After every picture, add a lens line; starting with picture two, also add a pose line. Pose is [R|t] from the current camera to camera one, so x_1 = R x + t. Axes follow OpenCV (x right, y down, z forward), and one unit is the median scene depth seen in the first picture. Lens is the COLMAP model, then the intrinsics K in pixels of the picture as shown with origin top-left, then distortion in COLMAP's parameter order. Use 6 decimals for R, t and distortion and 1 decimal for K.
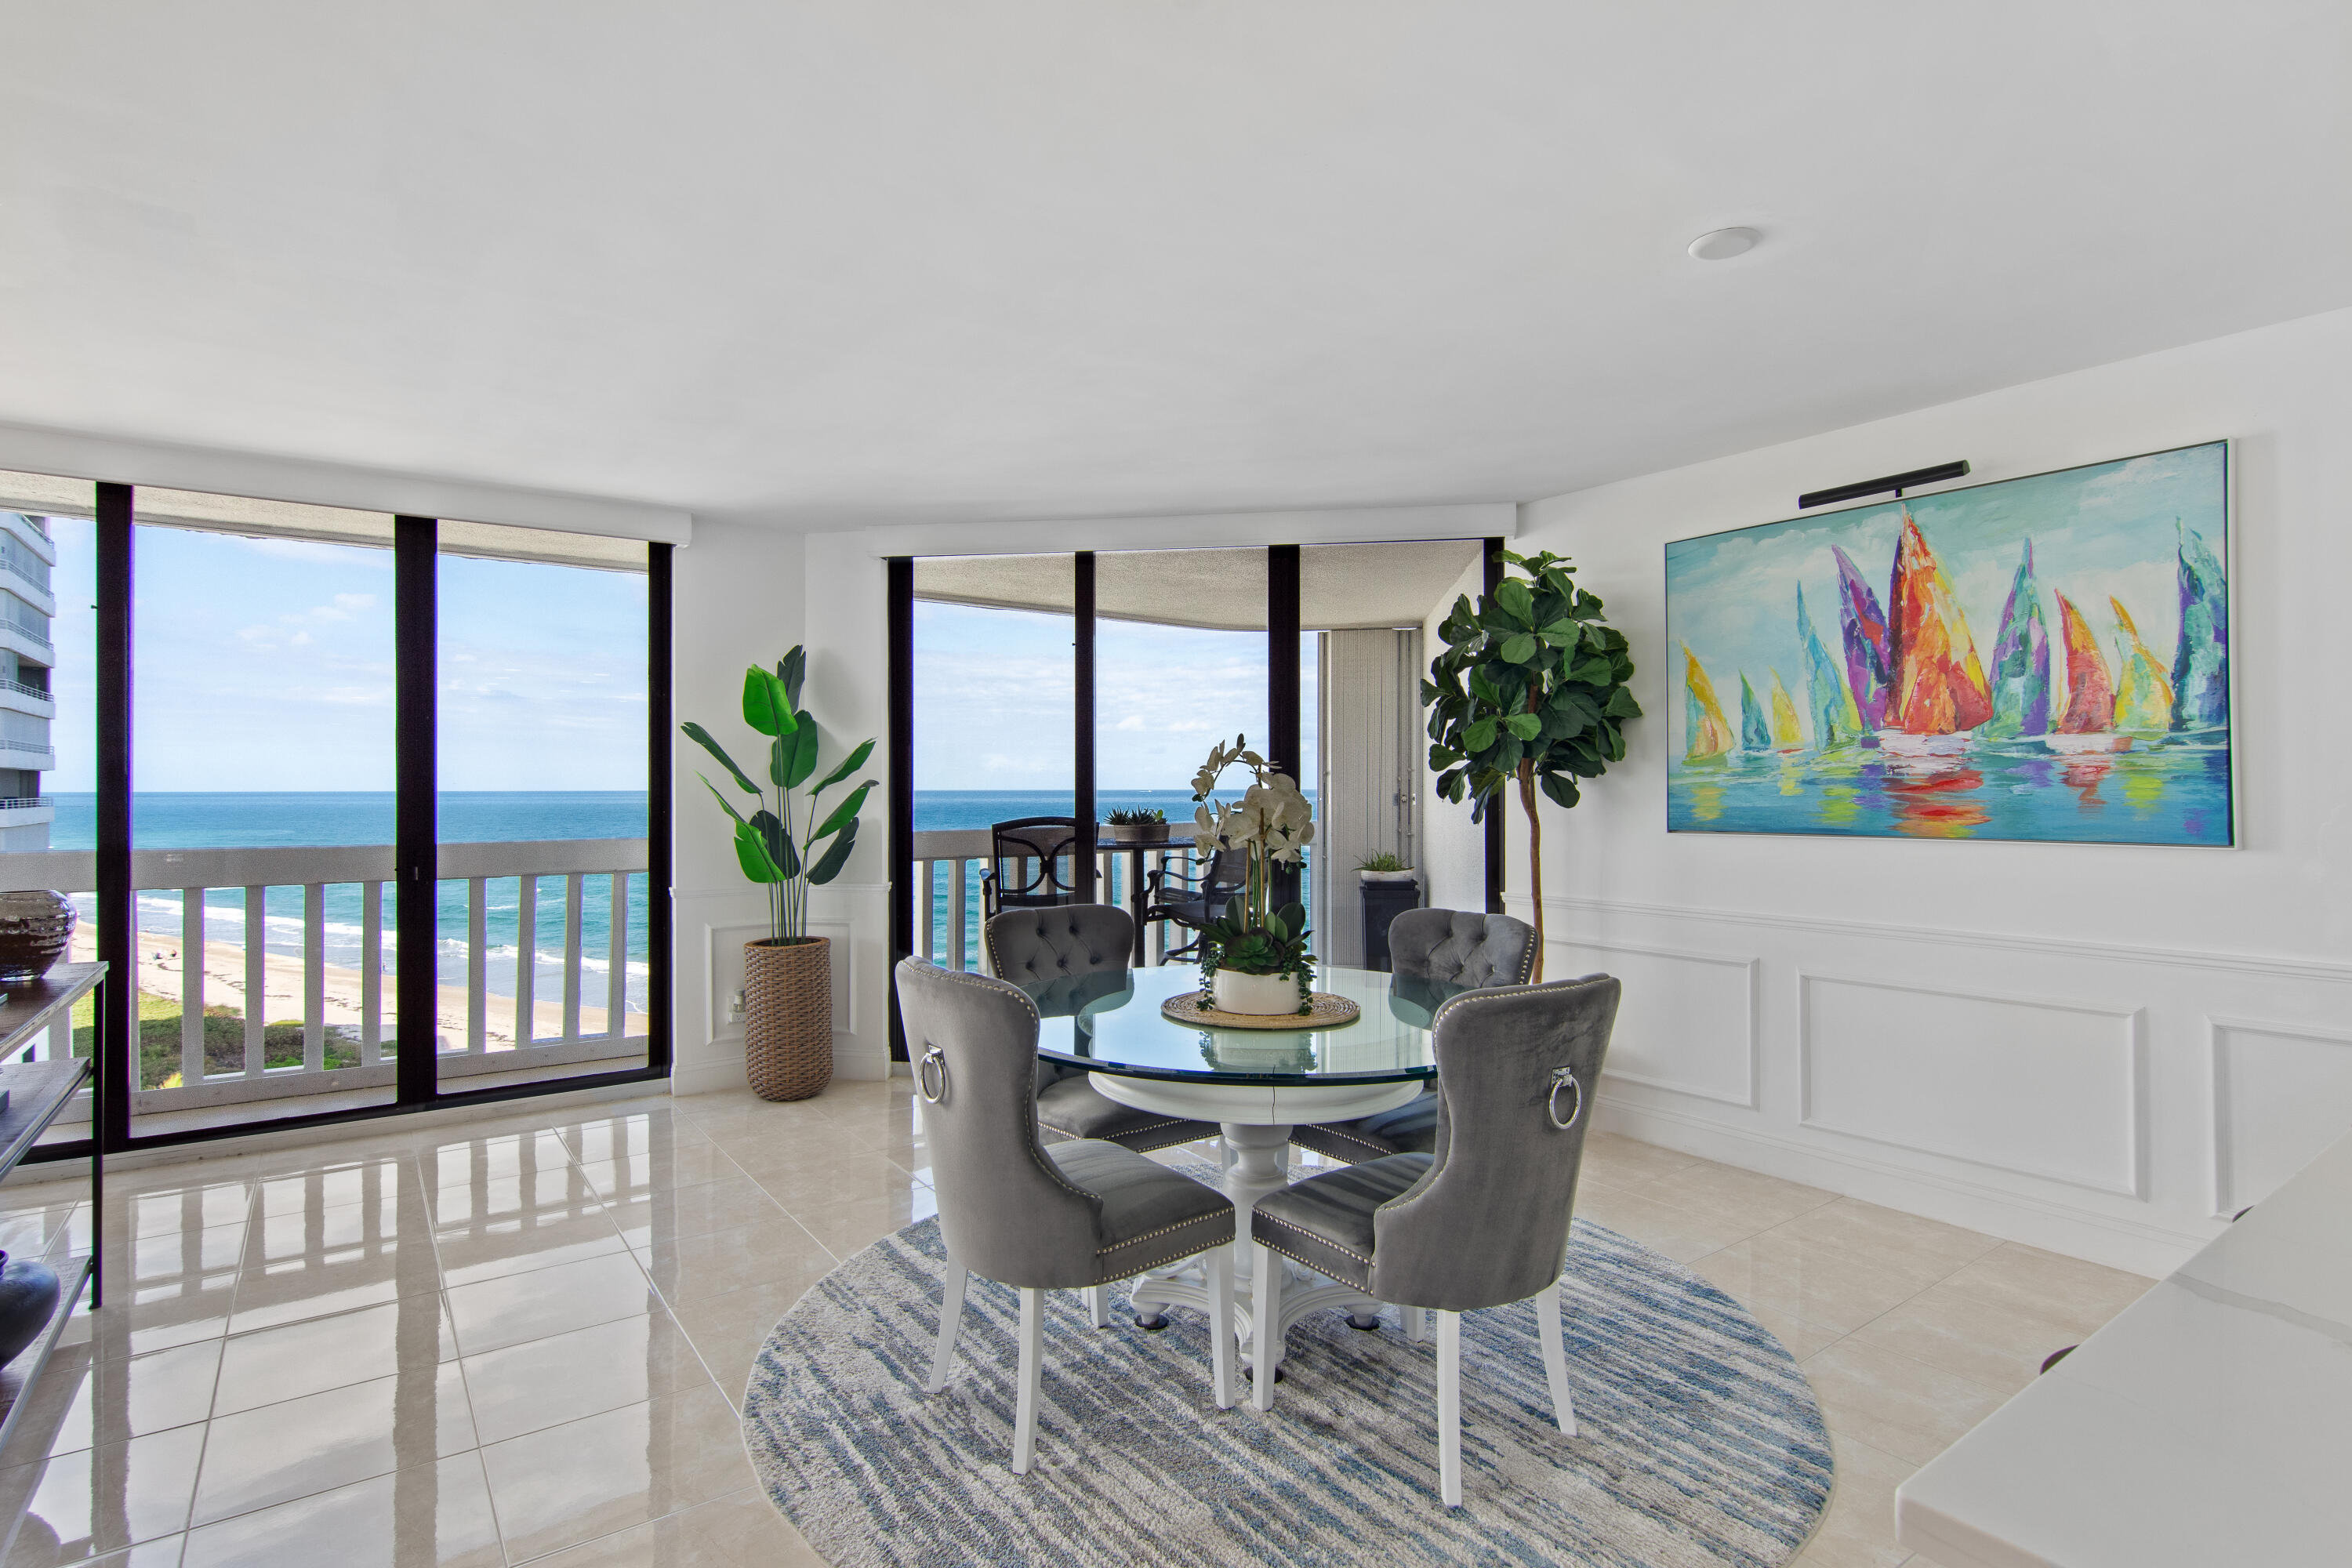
lens RADIAL K [[1133.1, 0, 1176.0], [0, 1133.1, 784.0], [0, 0, 1]] dist [-0.000680, -0.000588]
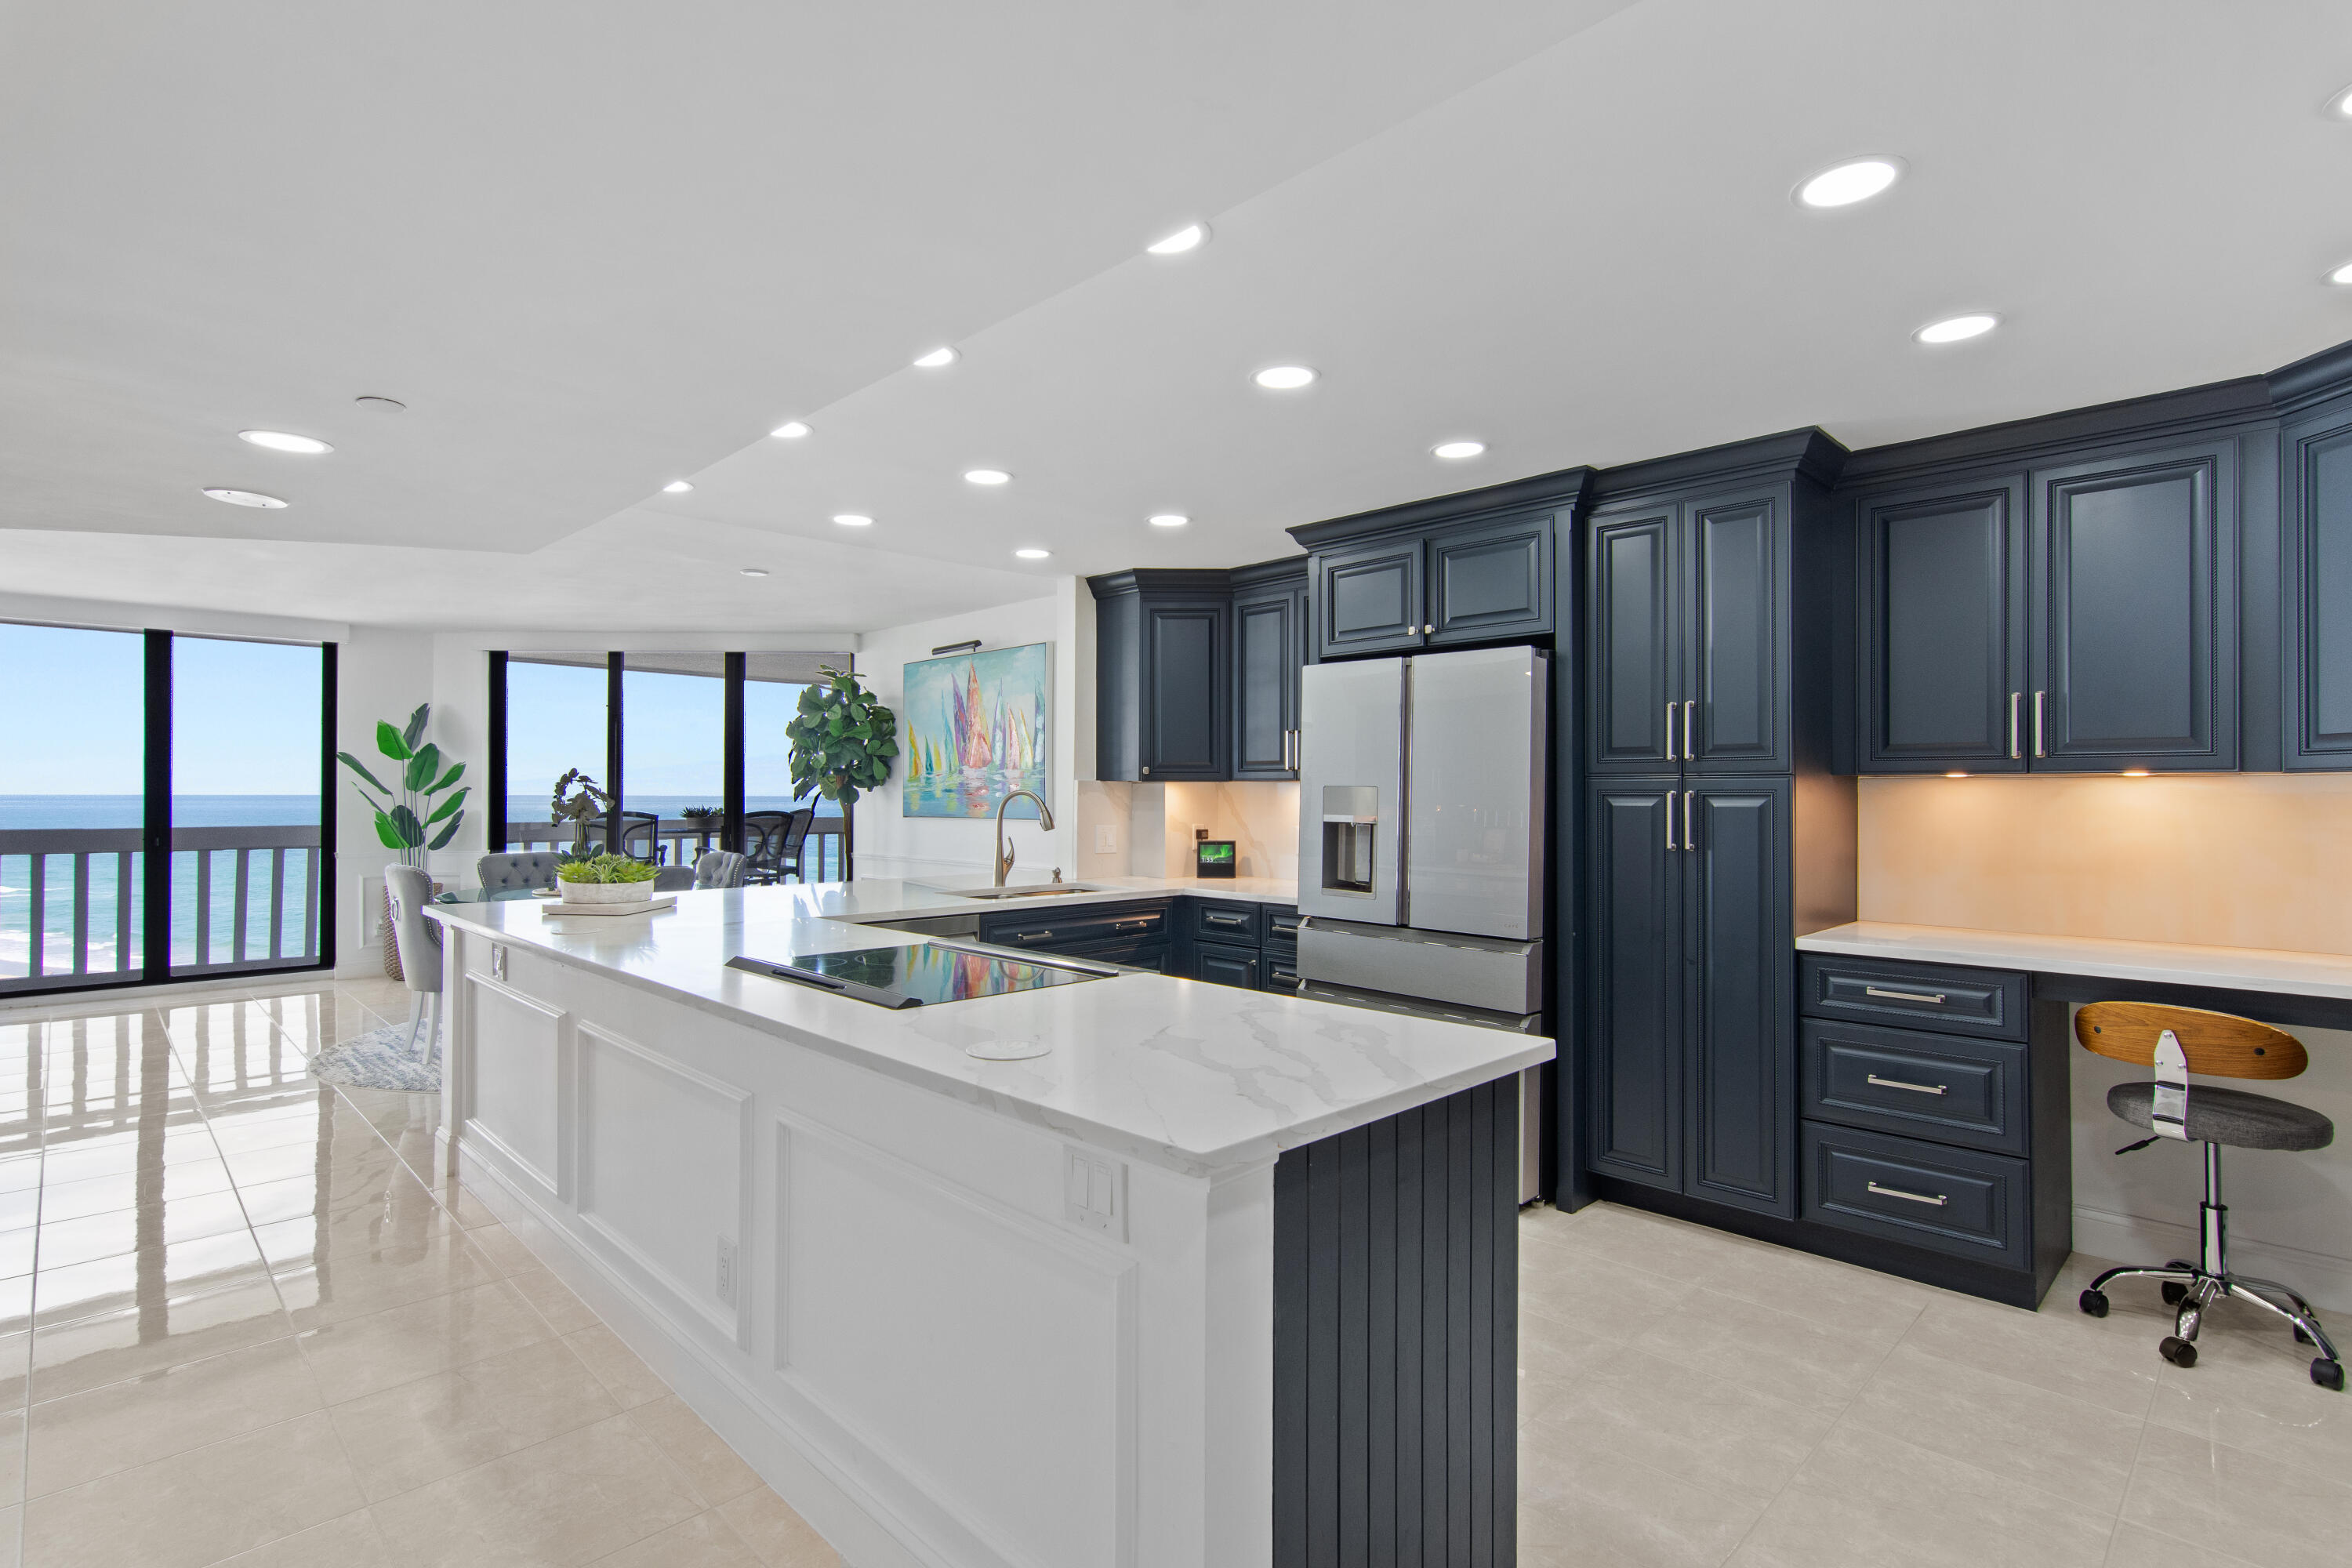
lens RADIAL K [[1113.2, 0, 1180.8], [0, 1113.2, 783.0], [0, 0, 1]] dist [-0.002446, 0.013571]
pose [[0.990177, 0.004606, 0.139742, 0.548645], [-0.004008, 0.999982, -0.004565, -0.006514], [-0.139760, 0.003960, 0.990177, -0.785478]]
